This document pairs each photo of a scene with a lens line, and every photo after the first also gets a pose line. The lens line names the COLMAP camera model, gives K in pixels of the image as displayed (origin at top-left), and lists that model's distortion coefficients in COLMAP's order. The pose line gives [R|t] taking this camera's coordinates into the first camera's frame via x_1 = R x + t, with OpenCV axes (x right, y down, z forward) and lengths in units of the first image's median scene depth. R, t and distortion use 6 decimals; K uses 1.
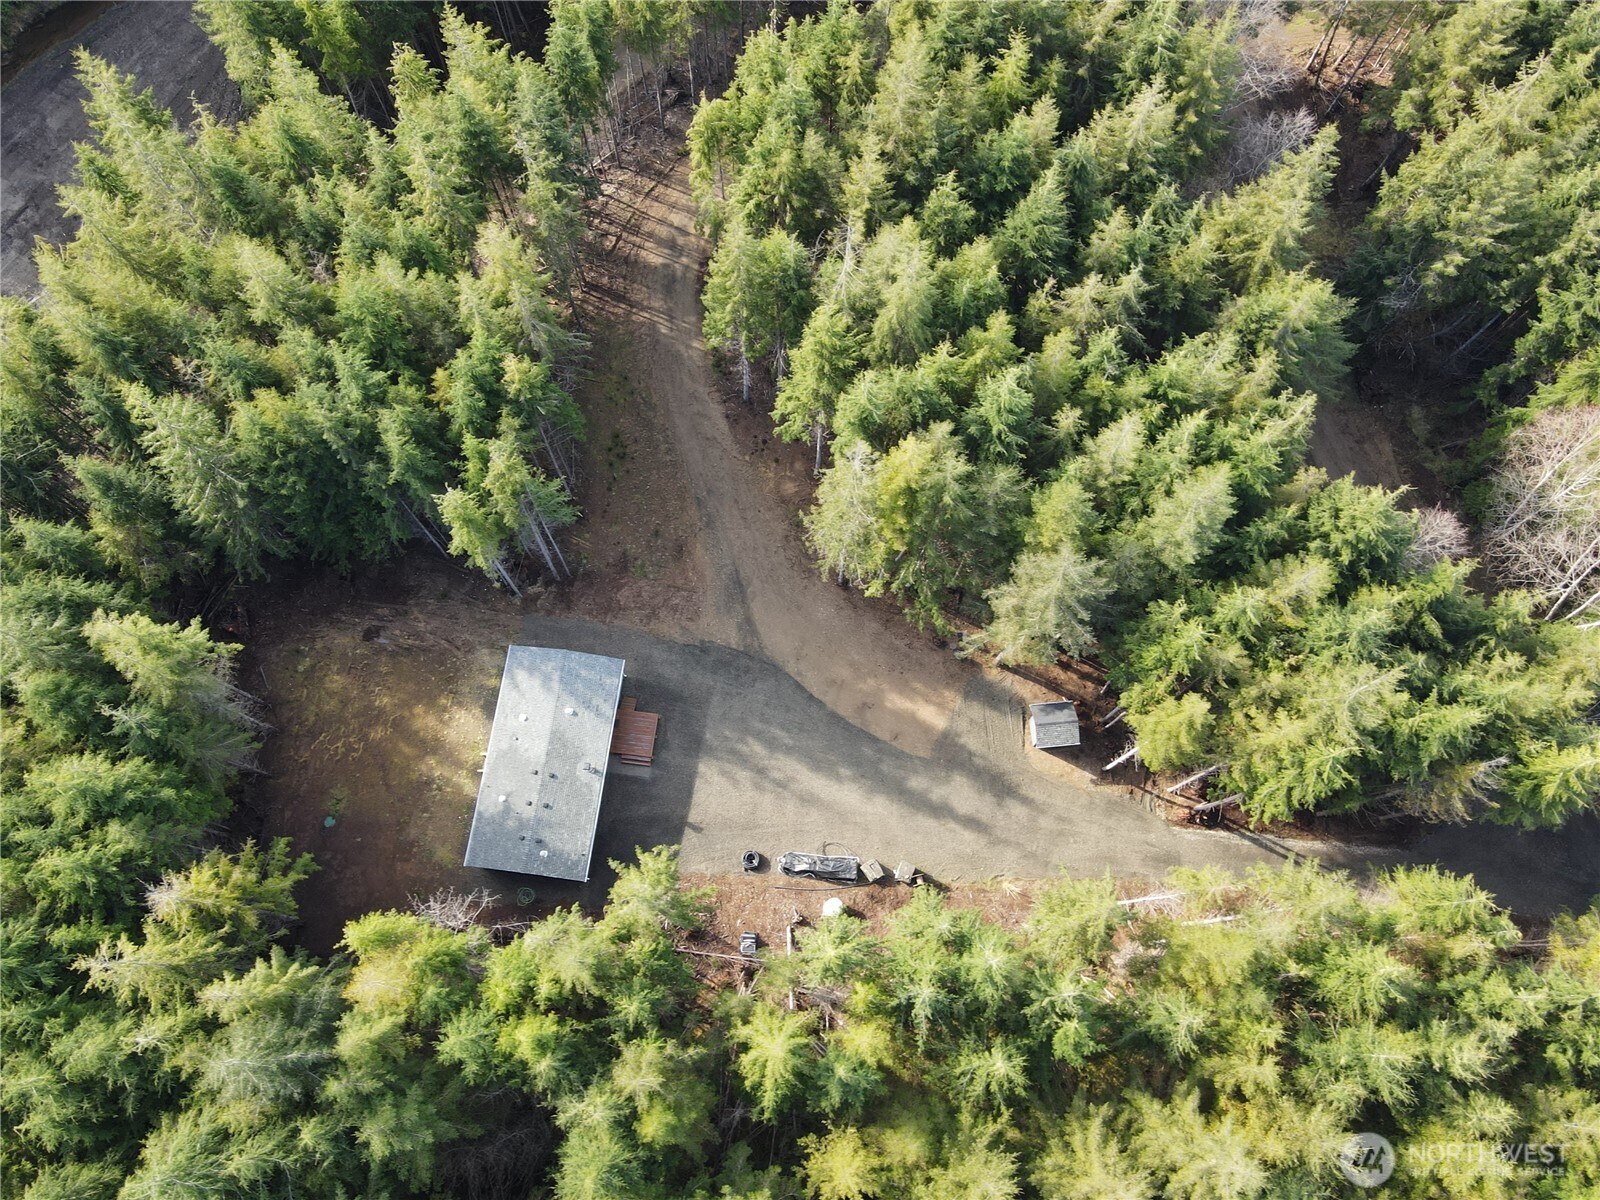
lens RADIAL K [[1180.9, 0, 796.6], [0, 1180.9, 597.4], [0, 0, 1]] dist [0.028705, -0.000099]
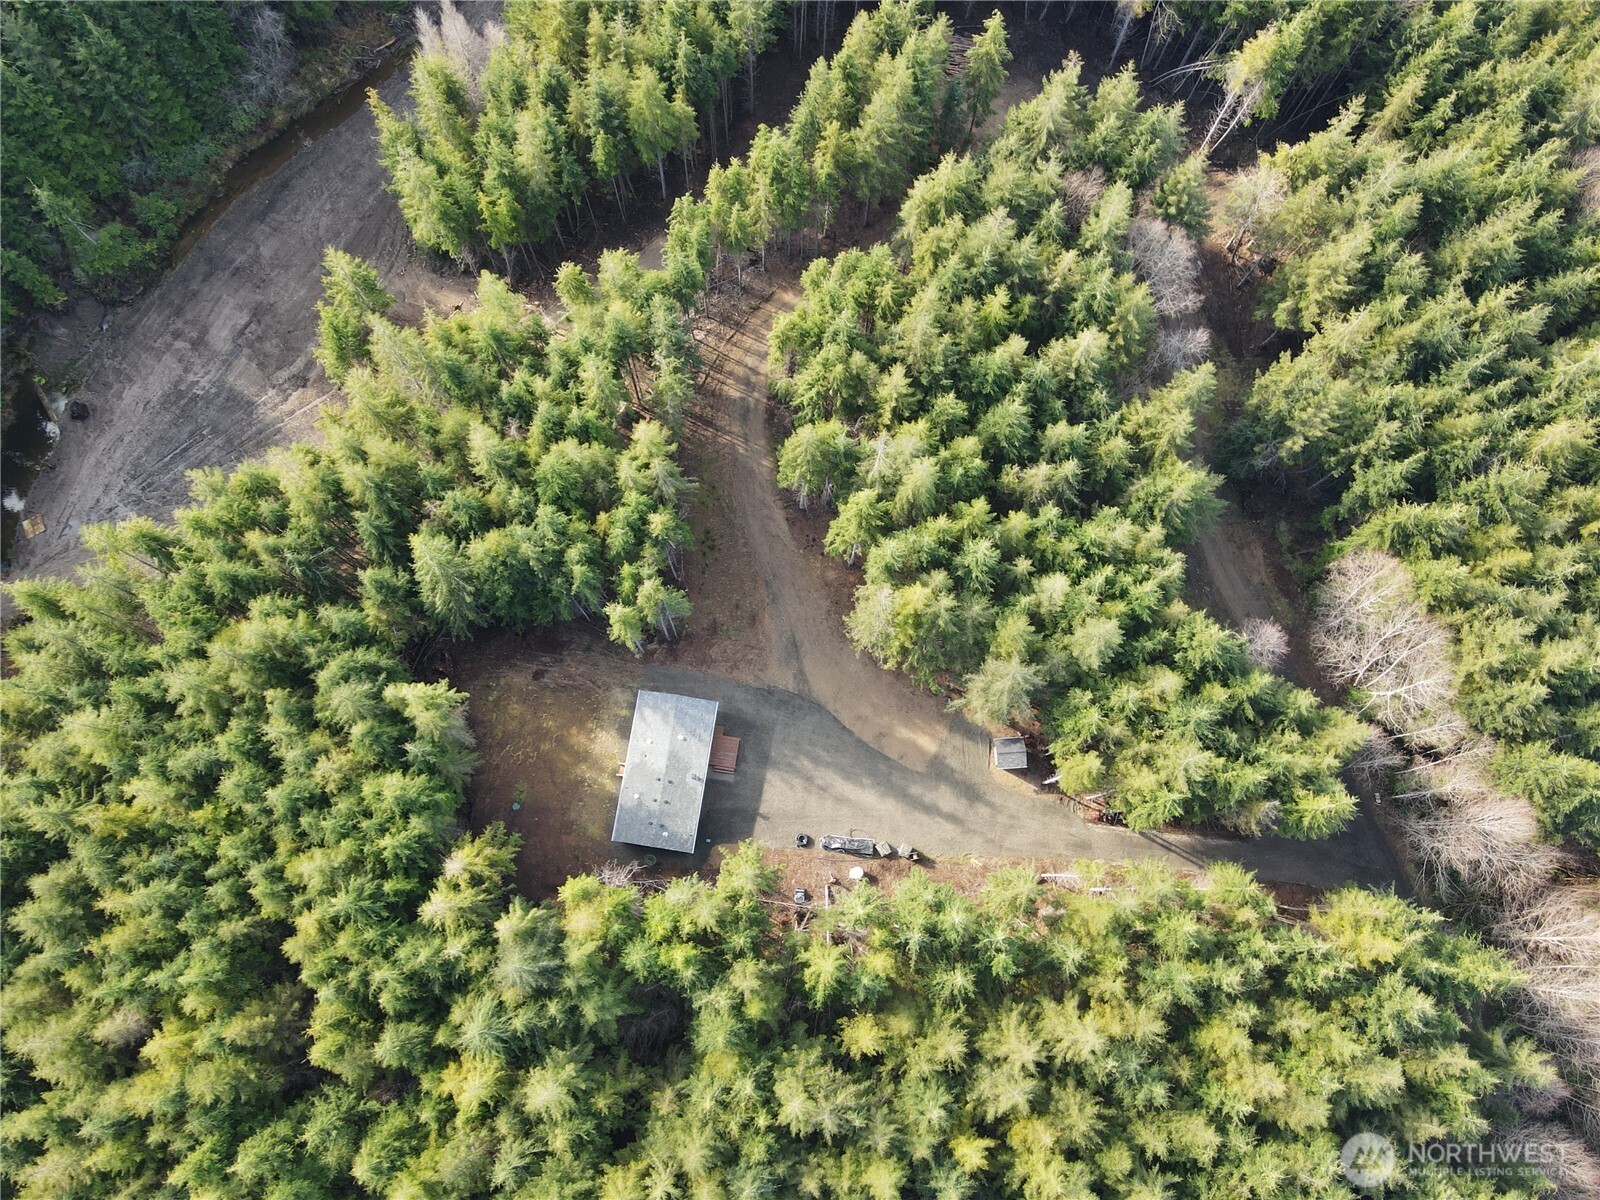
lens RADIAL K [[1180.9, 0, 800.7], [0, 1180.9, 603.6], [0, 0, 1]] dist [0.028705, -0.000099]
pose [[0.999690, 0.024608, 0.003691, -0.057439], [-0.024819, 0.996719, 0.077041, -0.204134], [-0.001783, -0.077109, 0.997021, -0.495694]]
